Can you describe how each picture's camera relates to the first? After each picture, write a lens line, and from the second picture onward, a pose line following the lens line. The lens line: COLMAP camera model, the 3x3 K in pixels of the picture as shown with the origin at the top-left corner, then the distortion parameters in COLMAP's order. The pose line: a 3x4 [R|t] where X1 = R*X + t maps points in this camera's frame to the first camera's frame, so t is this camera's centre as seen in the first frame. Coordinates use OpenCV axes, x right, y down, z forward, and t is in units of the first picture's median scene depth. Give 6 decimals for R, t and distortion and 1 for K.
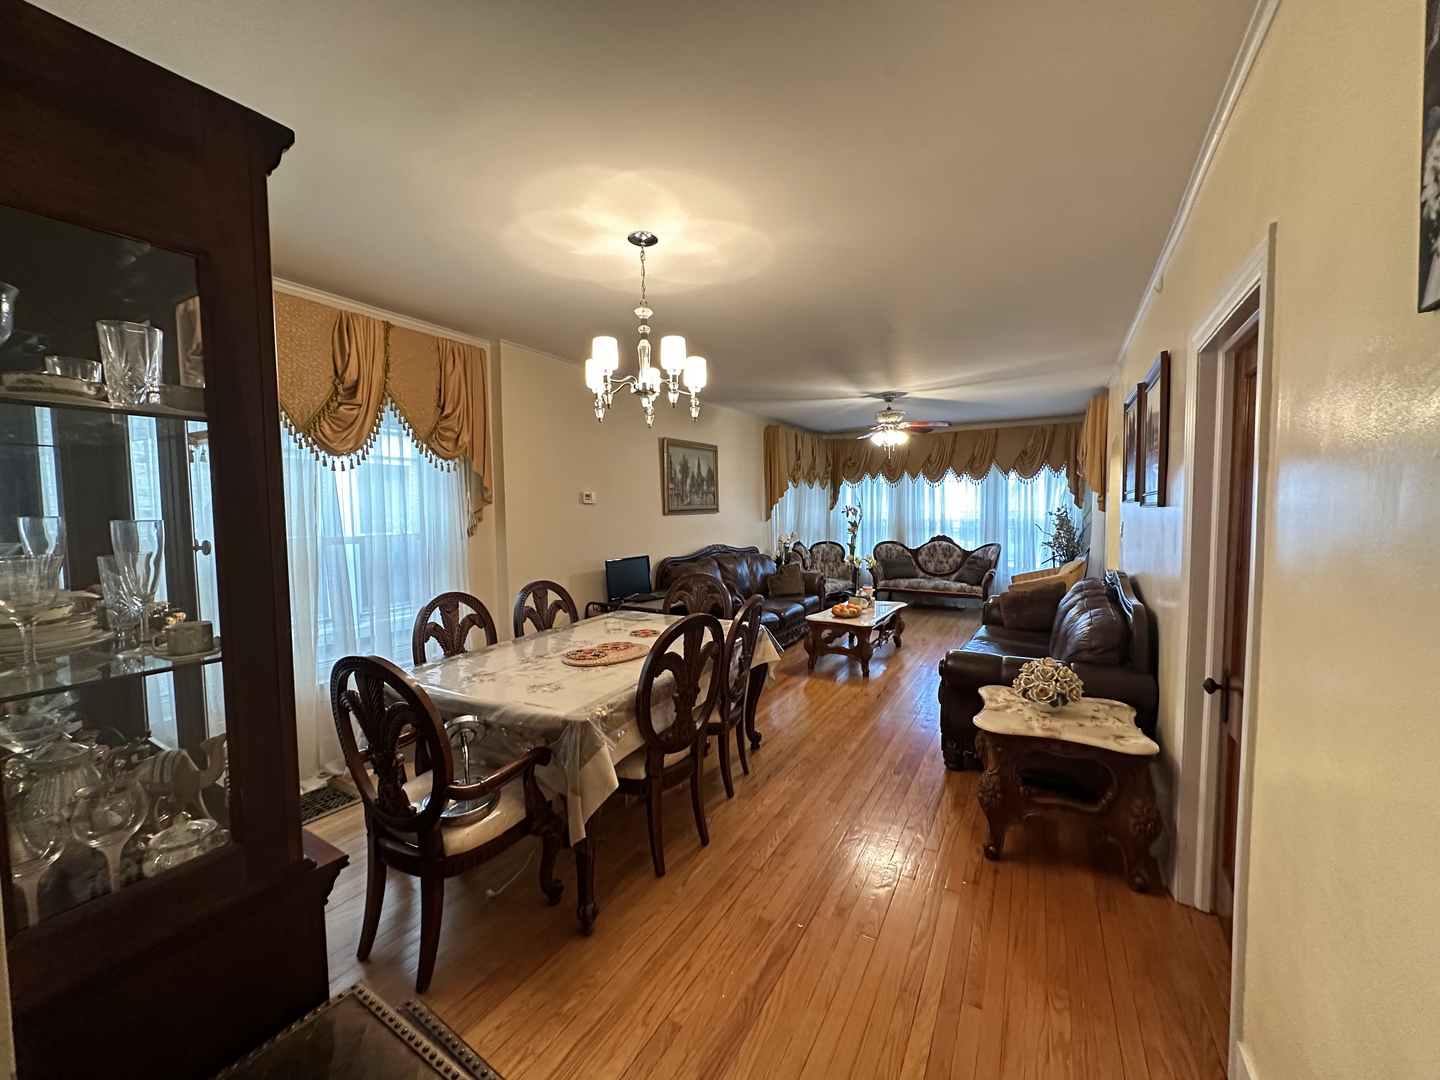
lens RADIAL K [[574.0, 0, 714.0], [0, 574.0, 540.5], [0, 0, 1]] dist [-0.001988, 0.000299]
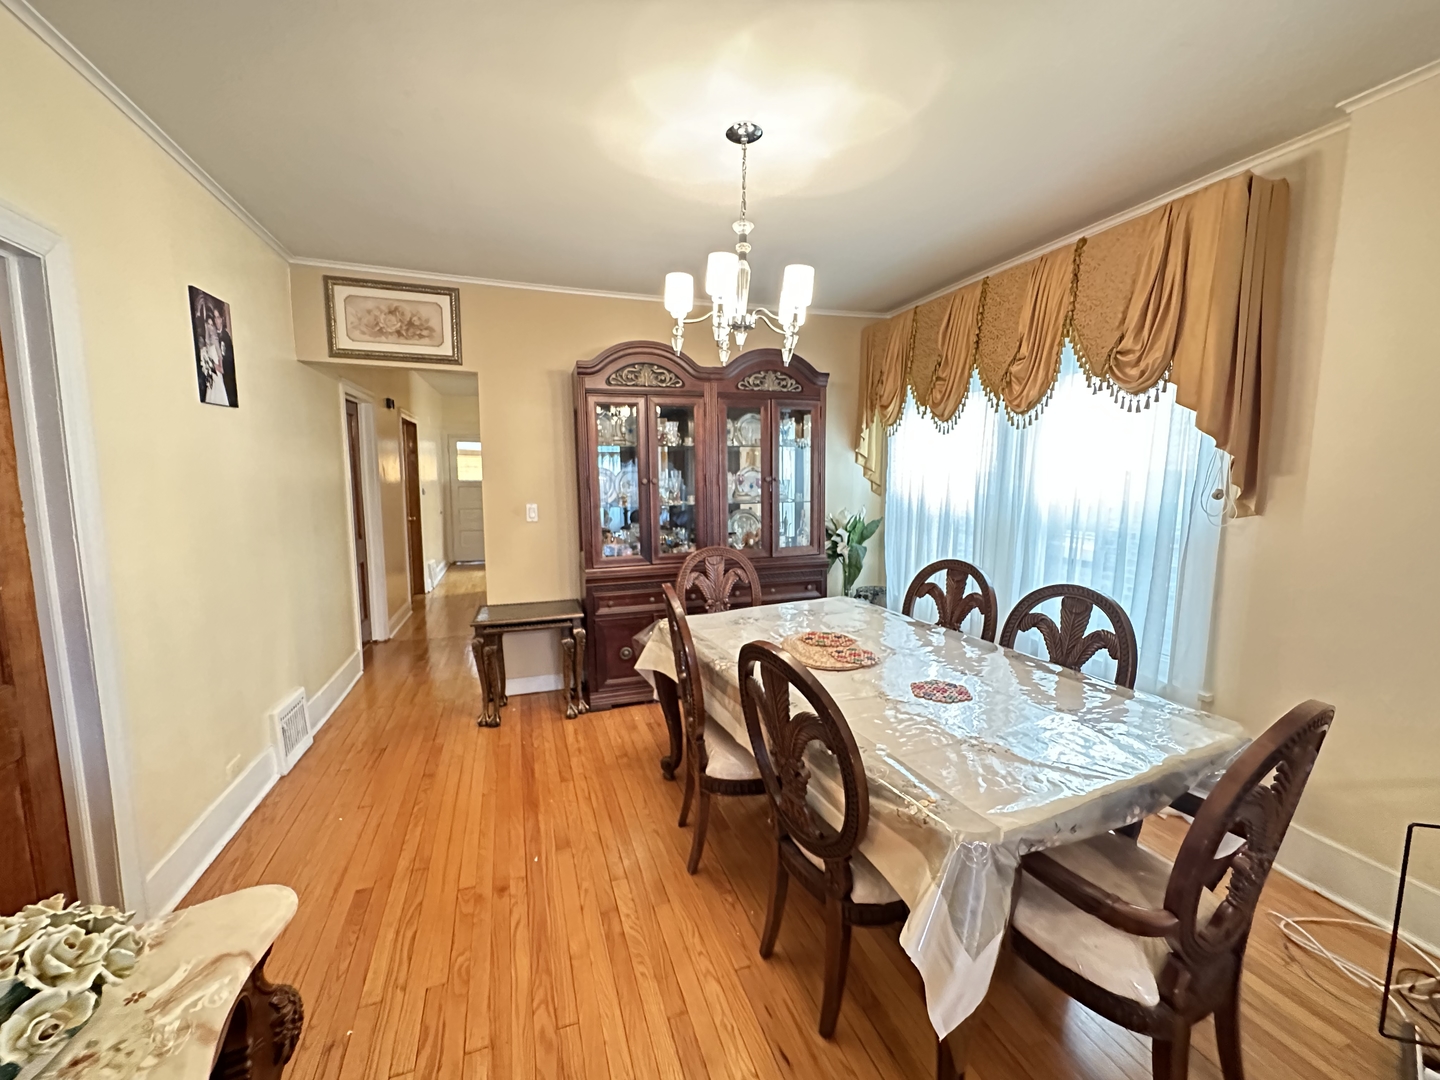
lens RADIAL K [[574.0, 0, 717.4], [0, 574.0, 538.5], [0, 0, 1]] dist [-0.001988, 0.000299]
pose [[-0.647606, 0.092480, -0.756342, 0.466743], [-0.042417, 0.986693, 0.156964, -0.068048], [0.760793, 0.133733, -0.635066, 1.281542]]
